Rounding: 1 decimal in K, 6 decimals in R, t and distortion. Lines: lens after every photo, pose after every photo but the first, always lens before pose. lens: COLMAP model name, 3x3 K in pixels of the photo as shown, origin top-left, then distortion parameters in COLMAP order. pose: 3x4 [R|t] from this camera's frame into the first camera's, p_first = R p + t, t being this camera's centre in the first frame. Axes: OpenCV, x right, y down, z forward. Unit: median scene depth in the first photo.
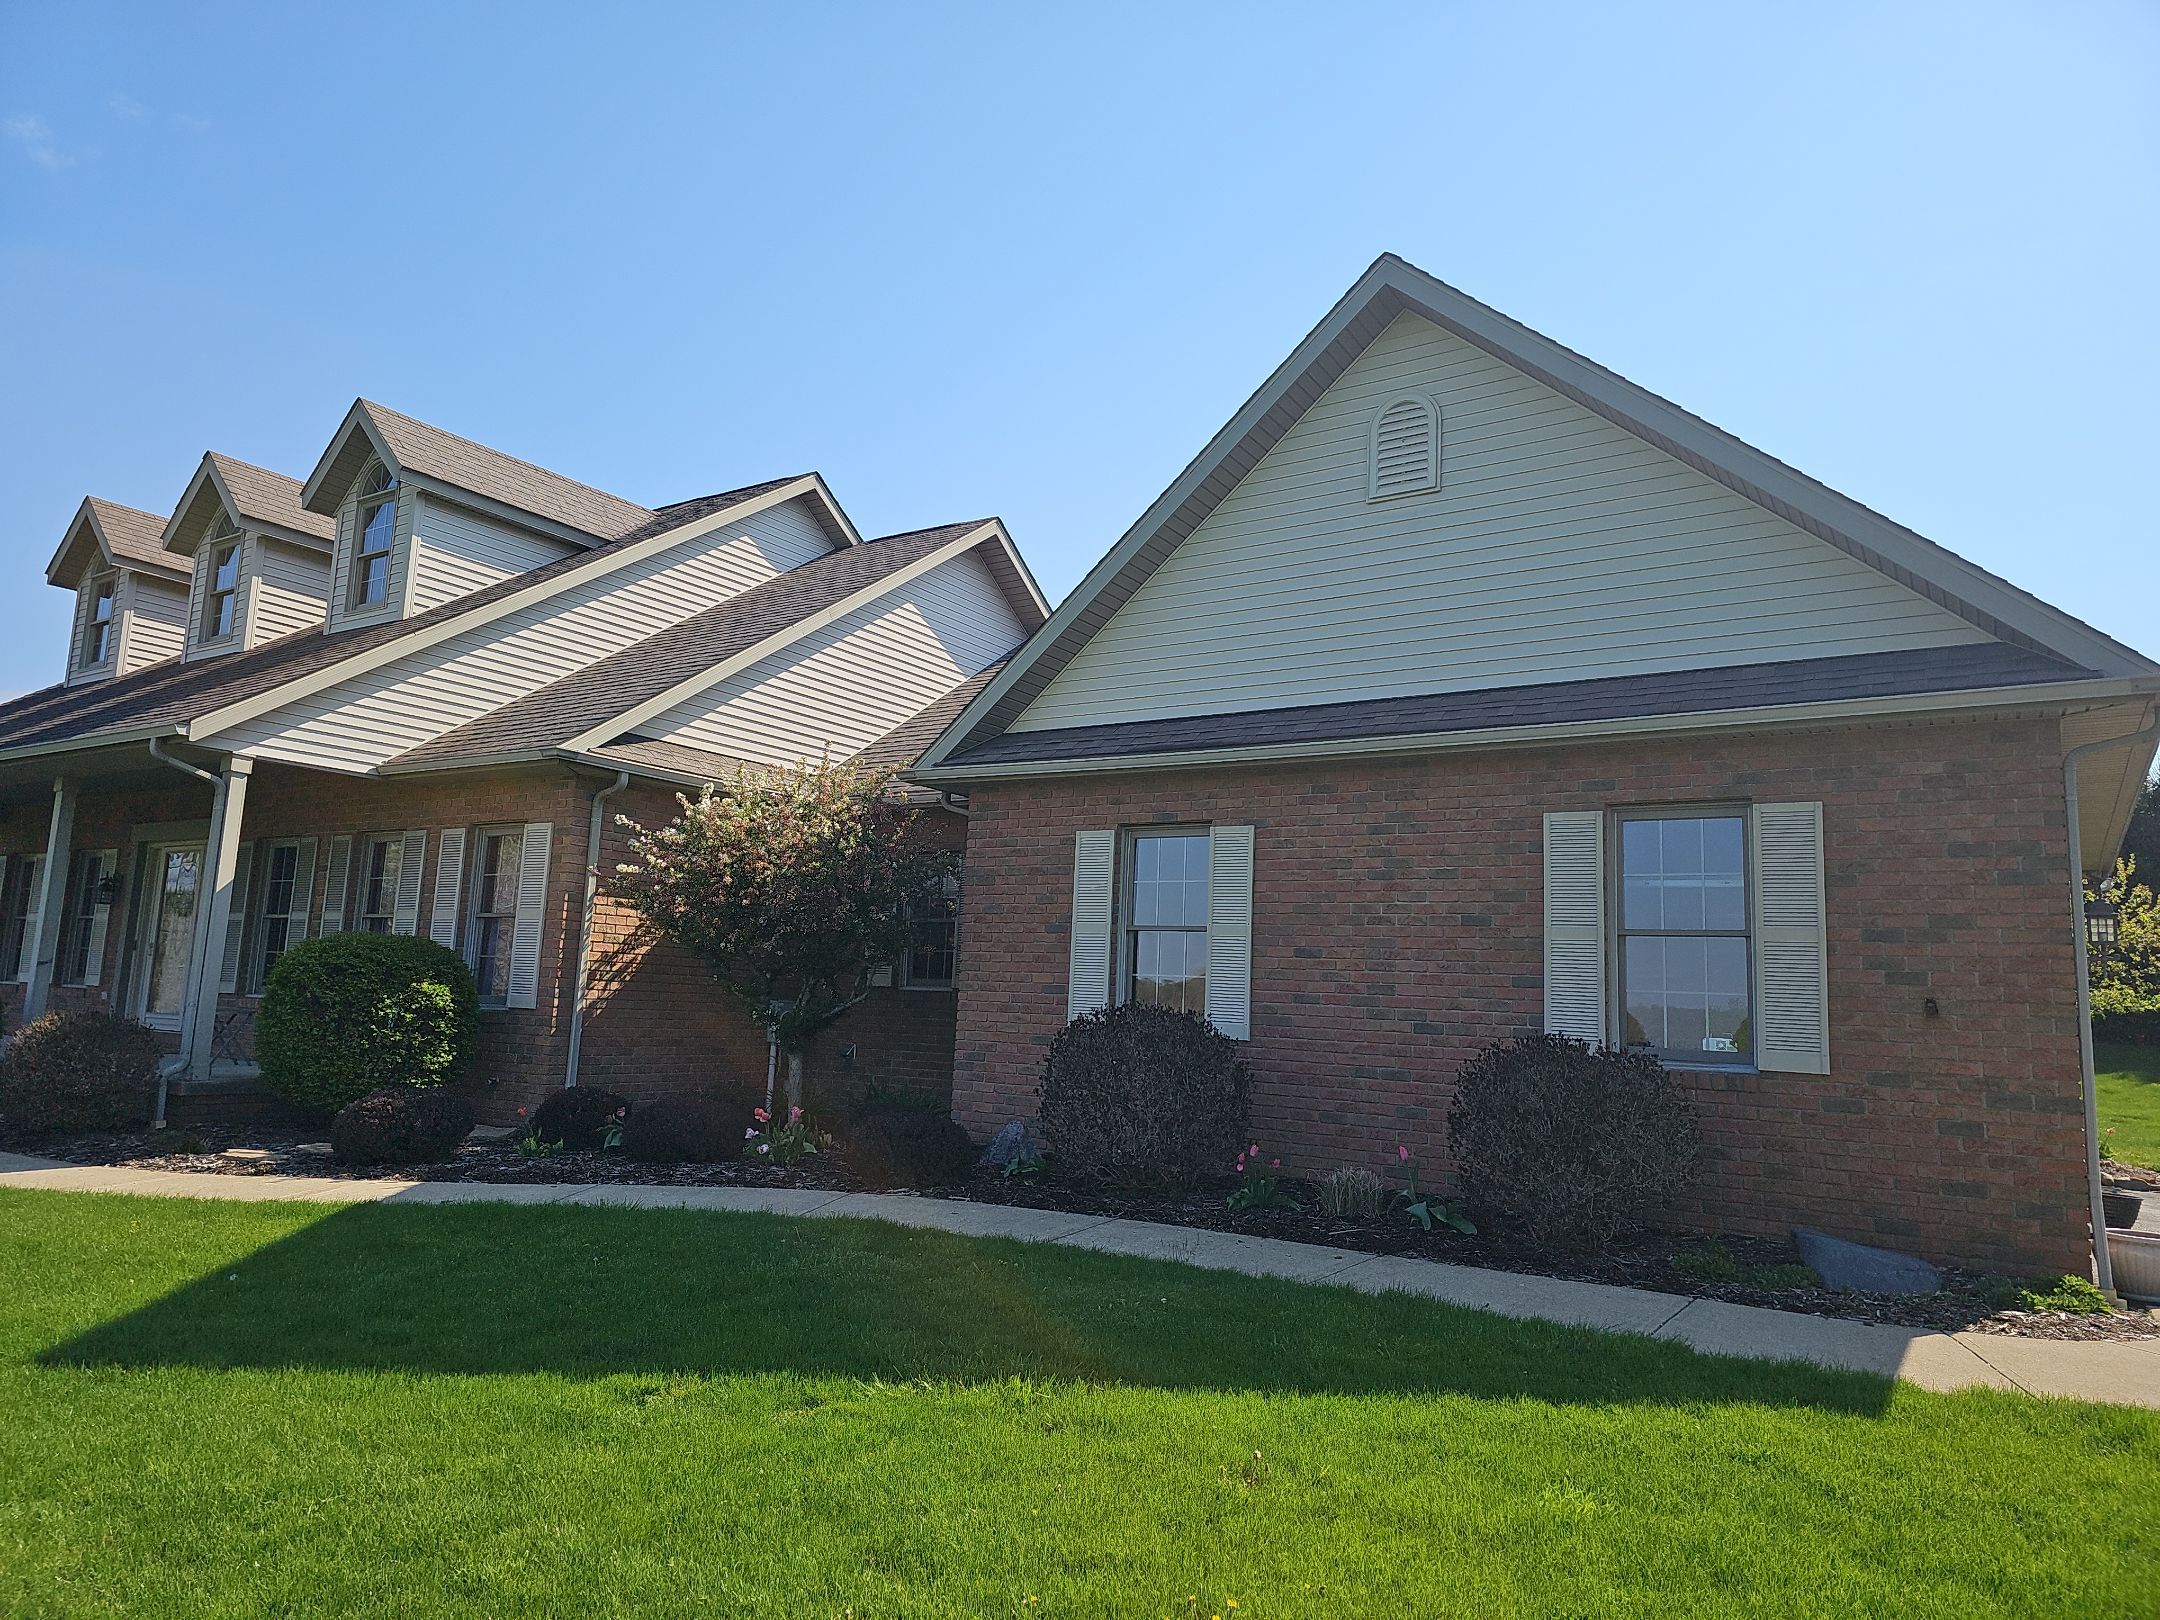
lens RADIAL K [[1440.5, 0, 1178.4], [0, 1440.5, 813.0], [0, 0, 1]] dist [0.035664, -0.041661]
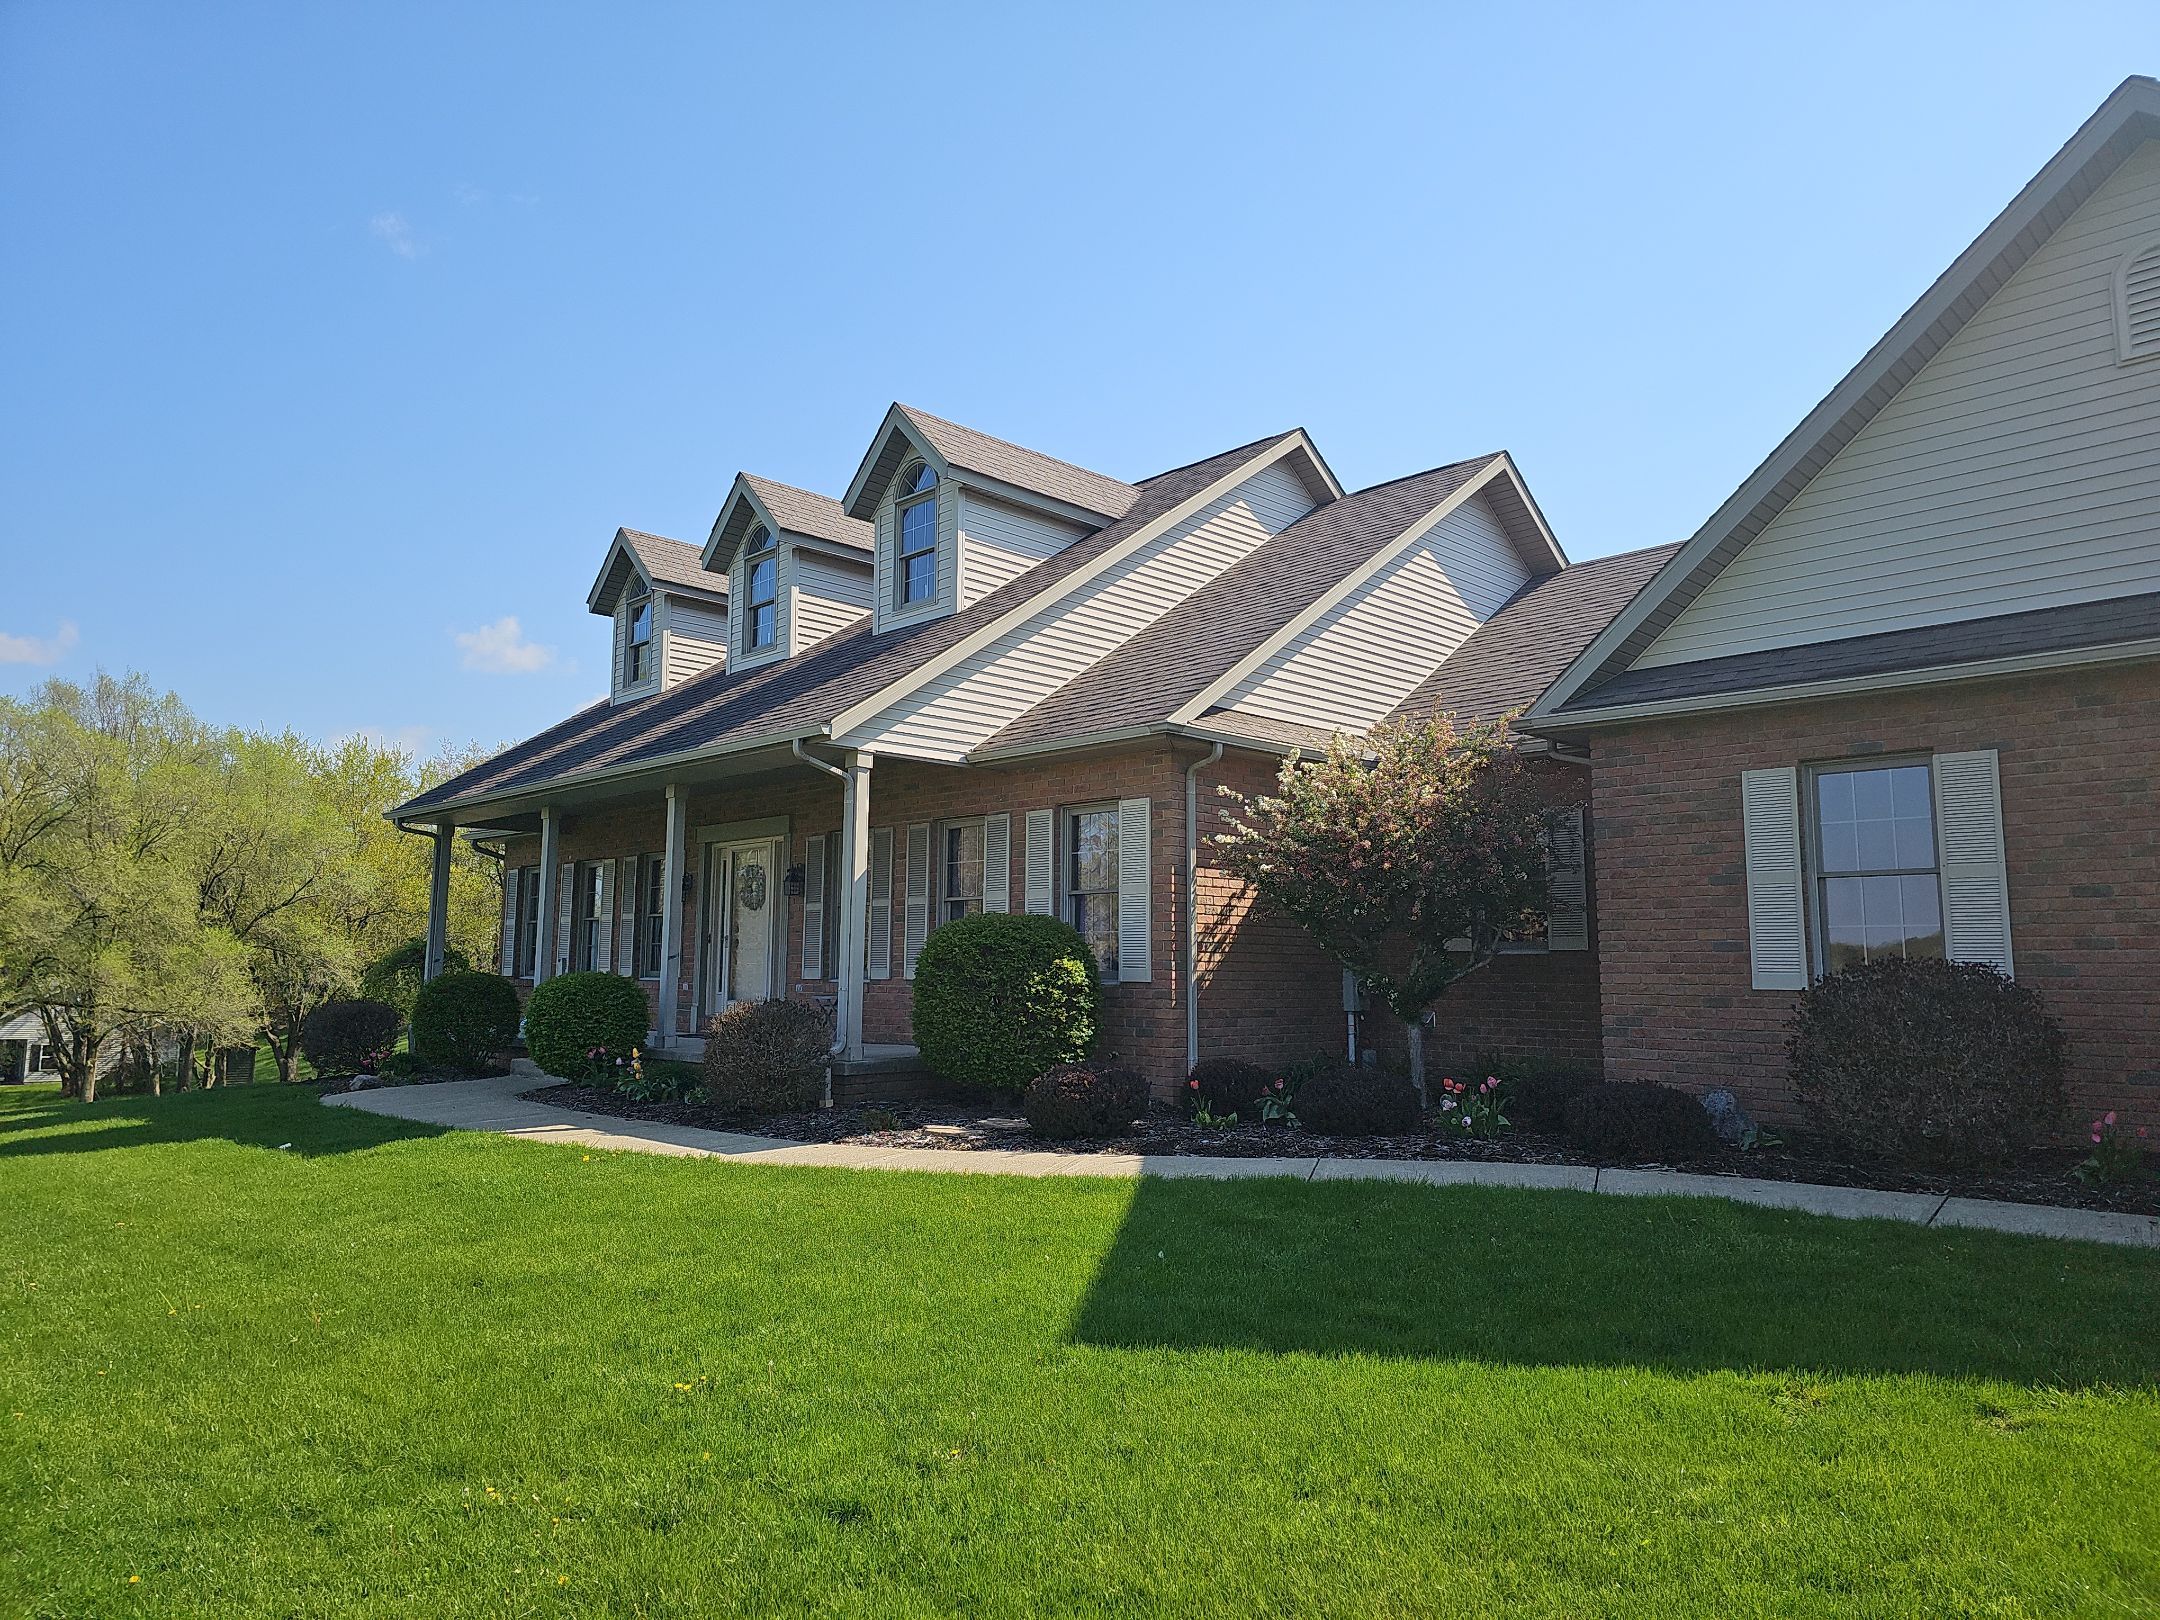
lens RADIAL K [[1440.5, 0, 1069.6], [0, 1440.5, 804.6], [0, 0, 1]] dist [0.035664, -0.041661]
pose [[0.973856, -0.058659, -0.219463, -0.269231], [0.061818, 0.998059, 0.007553, 0.000587], [0.218594, -0.020922, 0.975592, 0.014335]]
